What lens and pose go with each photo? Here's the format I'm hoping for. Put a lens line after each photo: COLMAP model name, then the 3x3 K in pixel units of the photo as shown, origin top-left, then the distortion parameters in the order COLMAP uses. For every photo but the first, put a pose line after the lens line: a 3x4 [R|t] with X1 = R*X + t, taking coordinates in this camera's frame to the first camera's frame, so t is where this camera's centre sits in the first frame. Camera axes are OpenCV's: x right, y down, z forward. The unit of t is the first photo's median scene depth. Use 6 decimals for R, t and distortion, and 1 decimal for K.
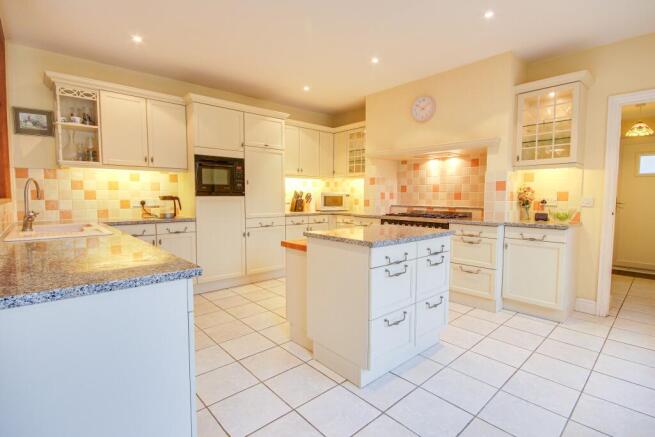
lens RADIAL K [[312.0, 0, 335.8], [0, 312.0, 219.1], [0, 0, 1]] dist [0.001969, -0.003492]
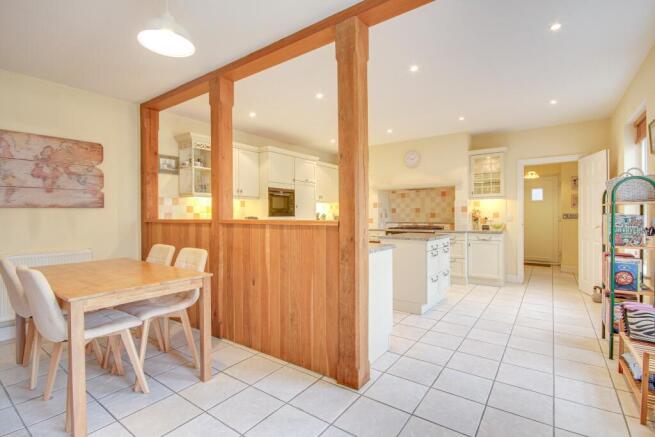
lens RADIAL K [[312.0, 0, 328.0], [0, 312.0, 217.9], [0, 0, 1]] dist [0.001969, -0.003492]
pose [[0.978701, -0.008317, 0.205124, -0.527716], [0.022367, 0.997551, -0.066269, 0.035876], [-0.204071, 0.069446, 0.976490, -0.482369]]
